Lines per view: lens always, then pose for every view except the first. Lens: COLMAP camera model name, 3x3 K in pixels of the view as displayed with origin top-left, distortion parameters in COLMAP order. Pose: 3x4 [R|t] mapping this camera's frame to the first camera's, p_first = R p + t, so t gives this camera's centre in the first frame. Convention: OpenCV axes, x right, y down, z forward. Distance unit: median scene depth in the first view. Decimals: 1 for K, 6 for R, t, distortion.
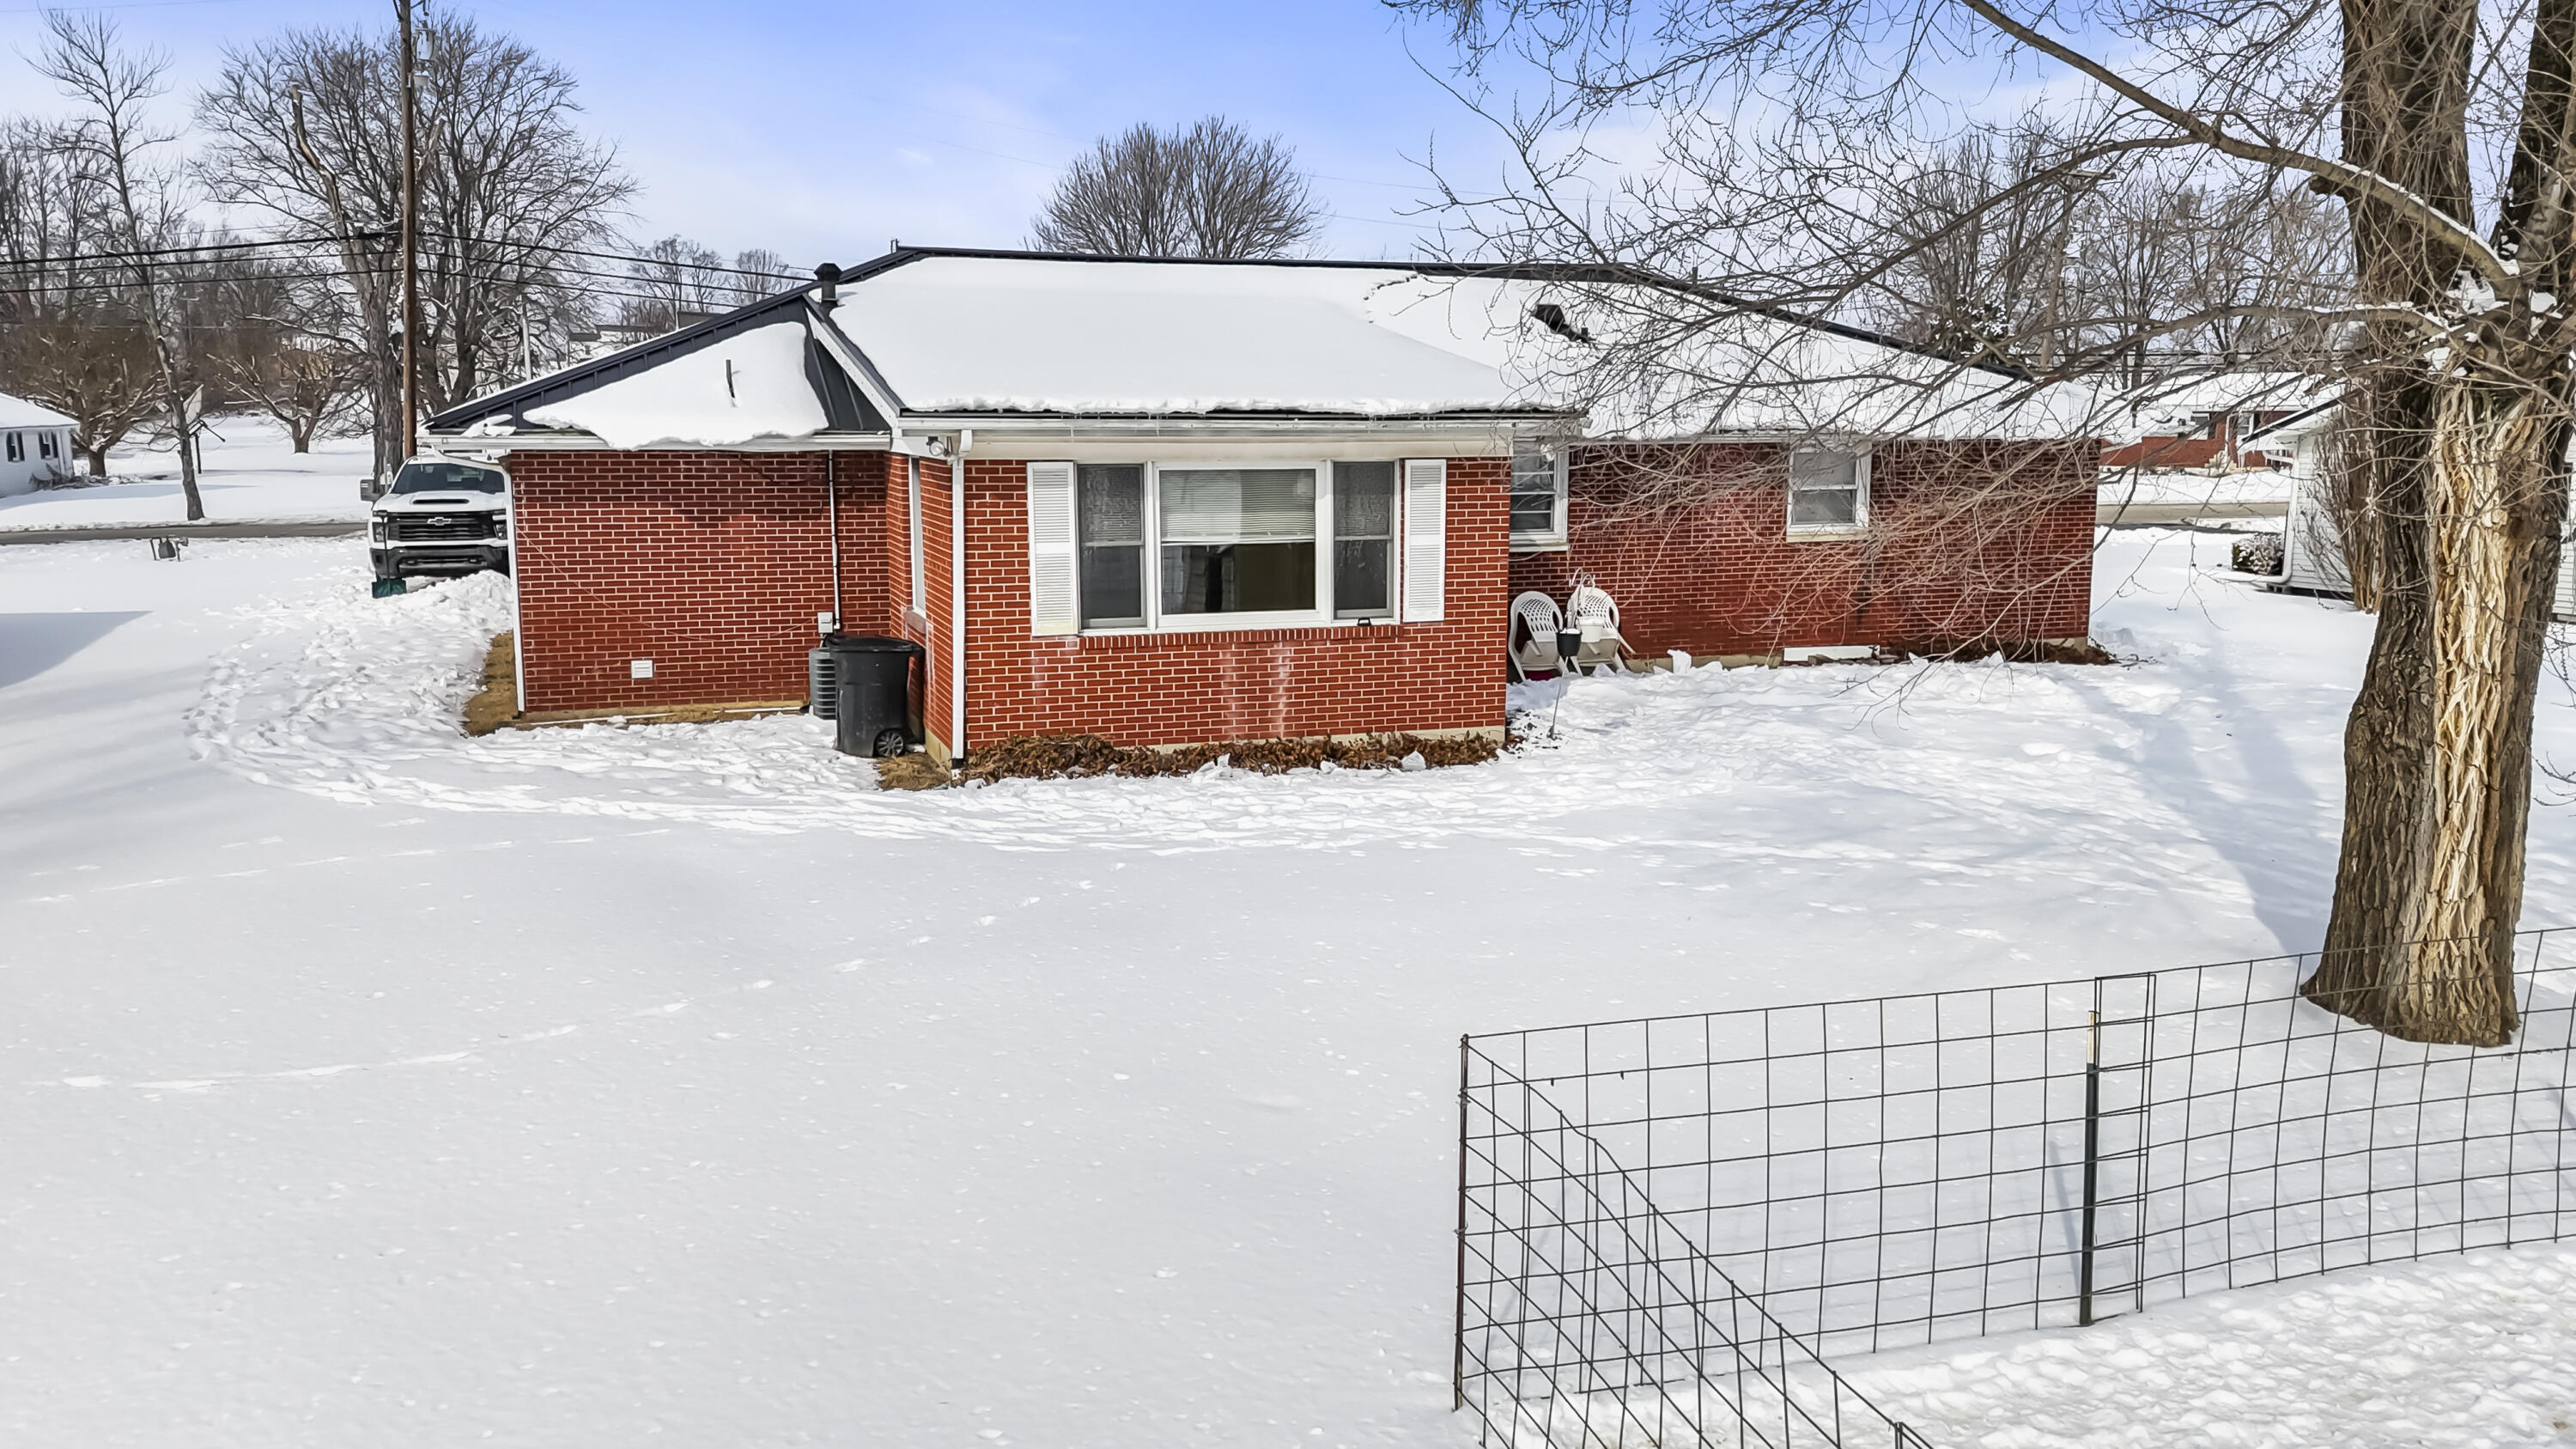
lens RADIAL K [[1921.7, 0, 1260.4], [0, 1921.7, 760.9], [0, 0, 1]] dist [0.054599, -0.014341]
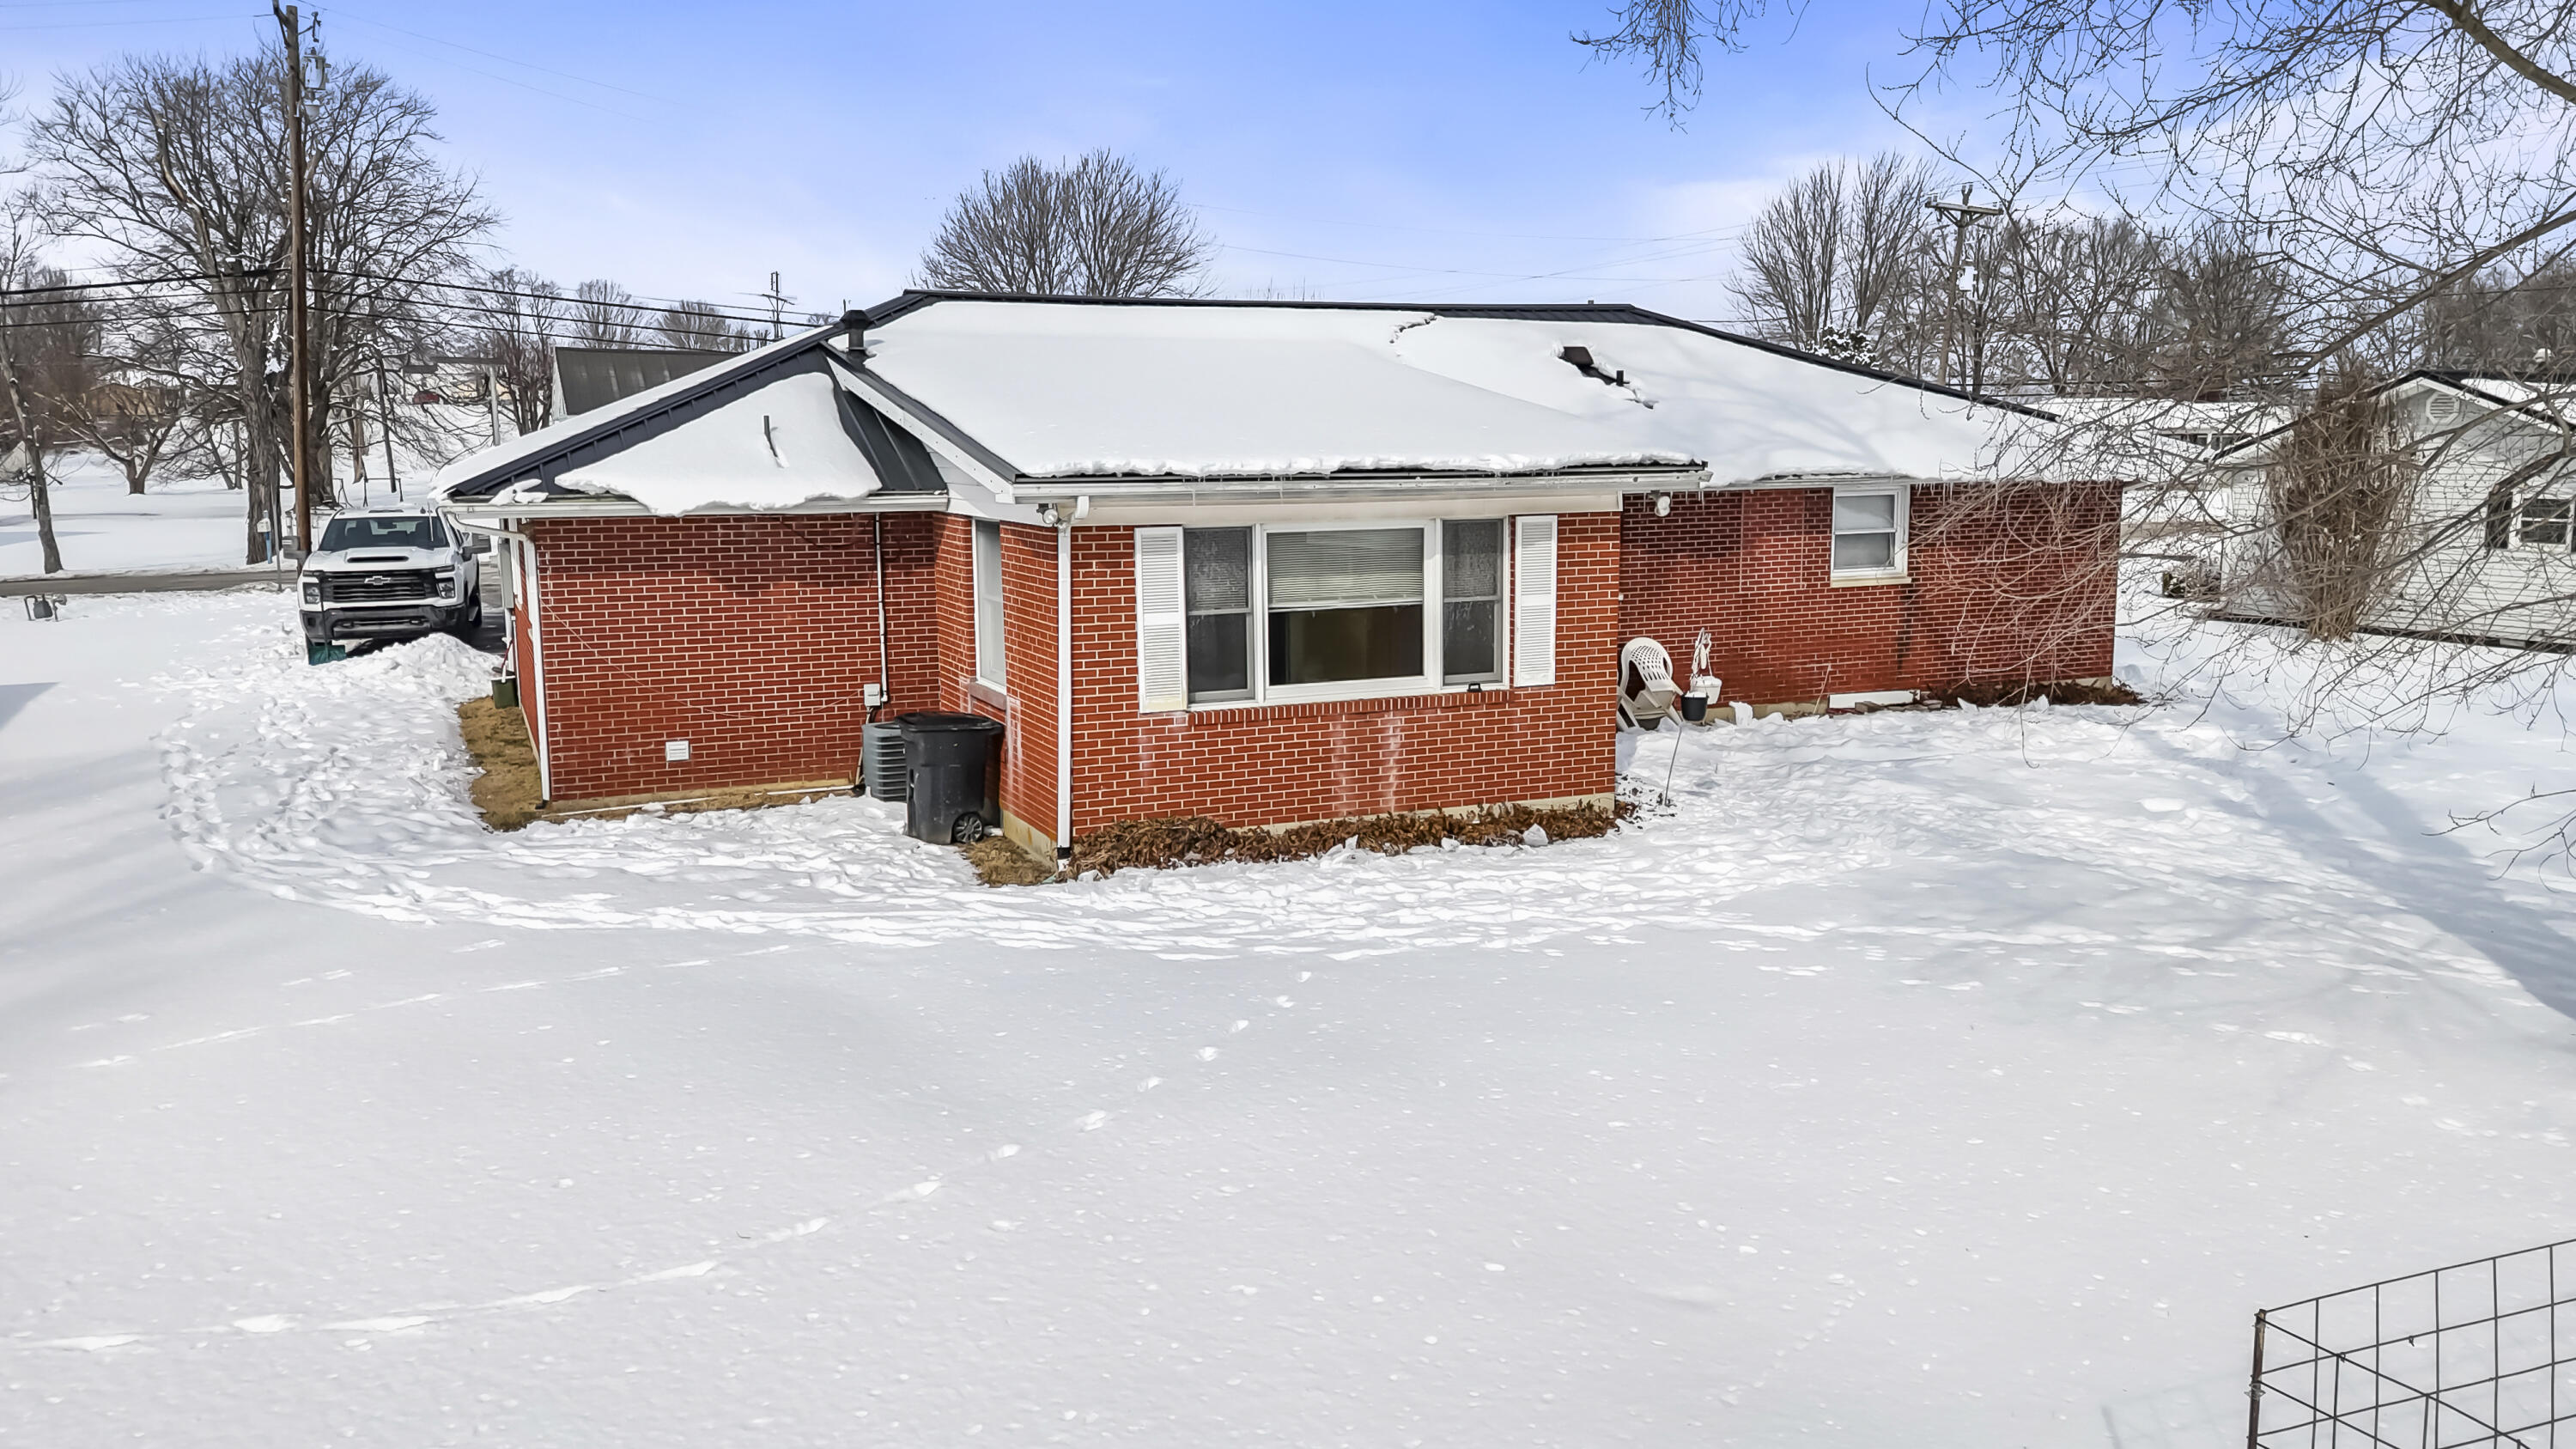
lens RADIAL K [[1921.7, 0, 1286.8], [0, 1921.7, 740.7], [0, 0, 1]] dist [0.054599, -0.014341]
pose [[0.996842, -0.020900, 0.076607, -0.110301], [0.022771, 0.999461, -0.023632, -0.025973], [-0.076072, 0.025302, 0.996781, 0.066053]]
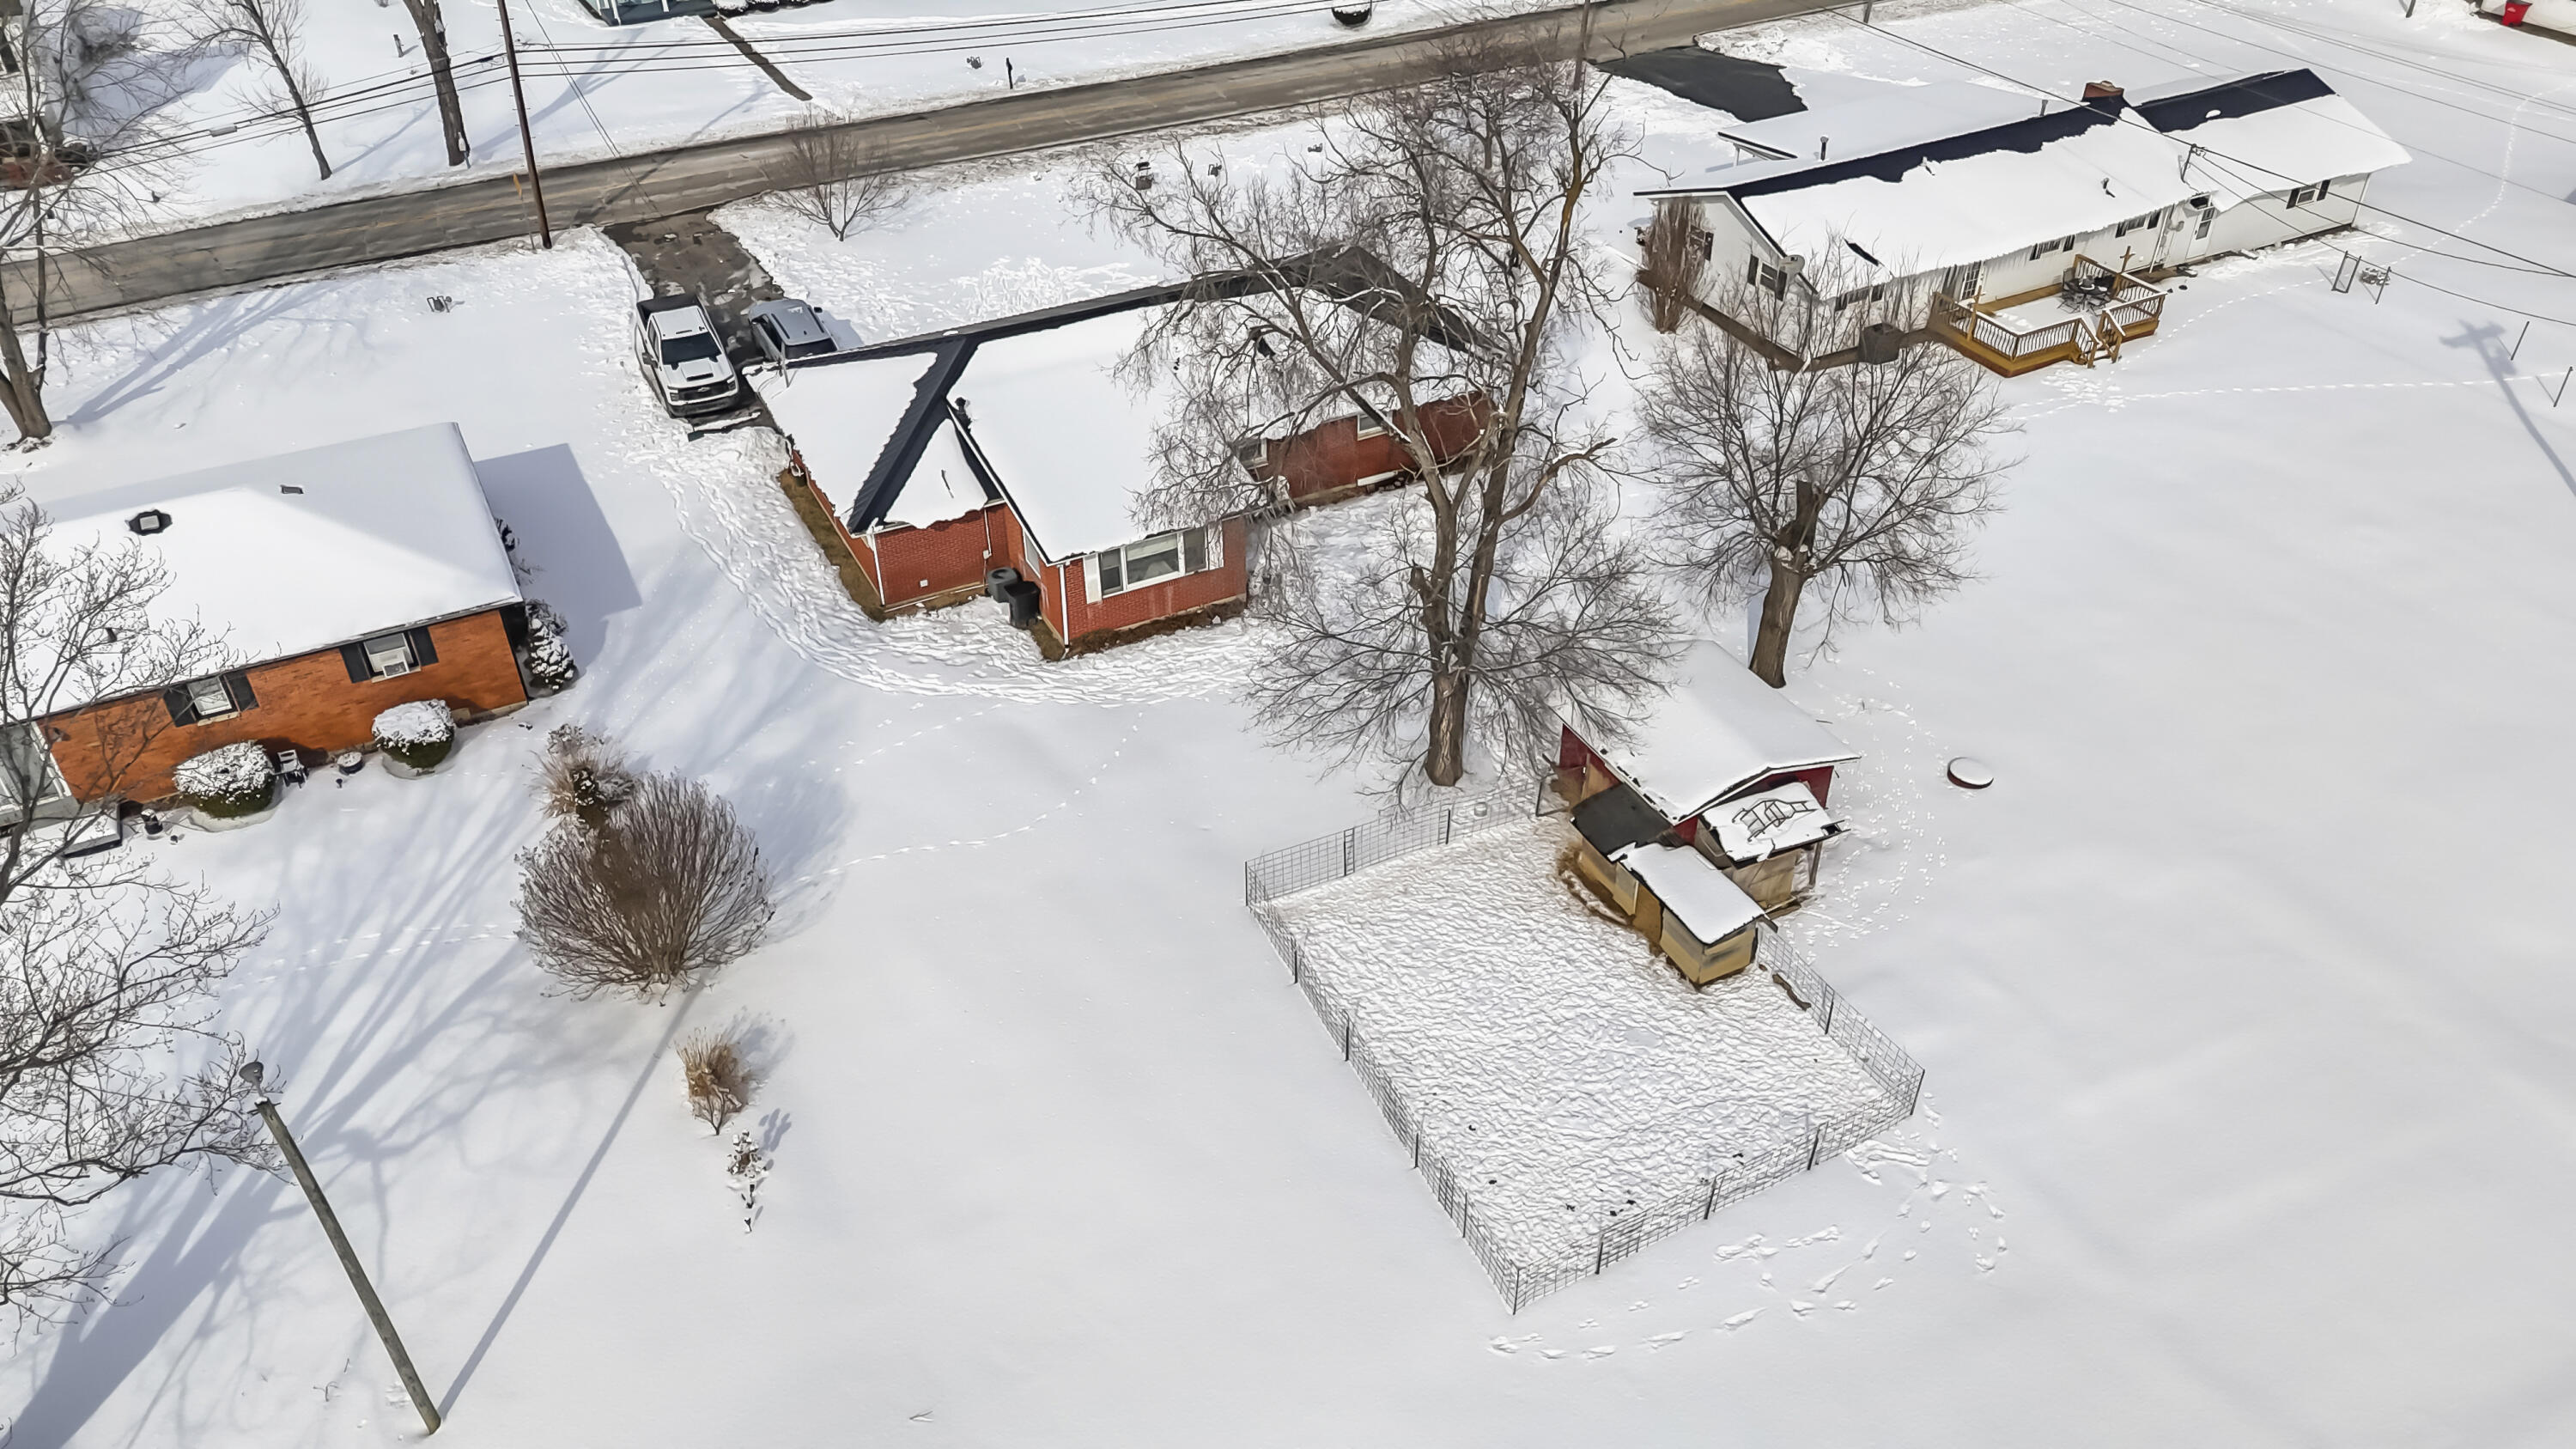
lens RADIAL K [[1921.7, 0, 1283.7], [0, 1921.7, 724.6], [0, 0, 1]] dist [0.054599, -0.014341]
pose [[0.989638, -0.085973, 0.114998, -0.163385], [0.027717, 0.900245, 0.434501, -1.092435], [-0.140882, -0.426812, 0.893299, -1.640153]]
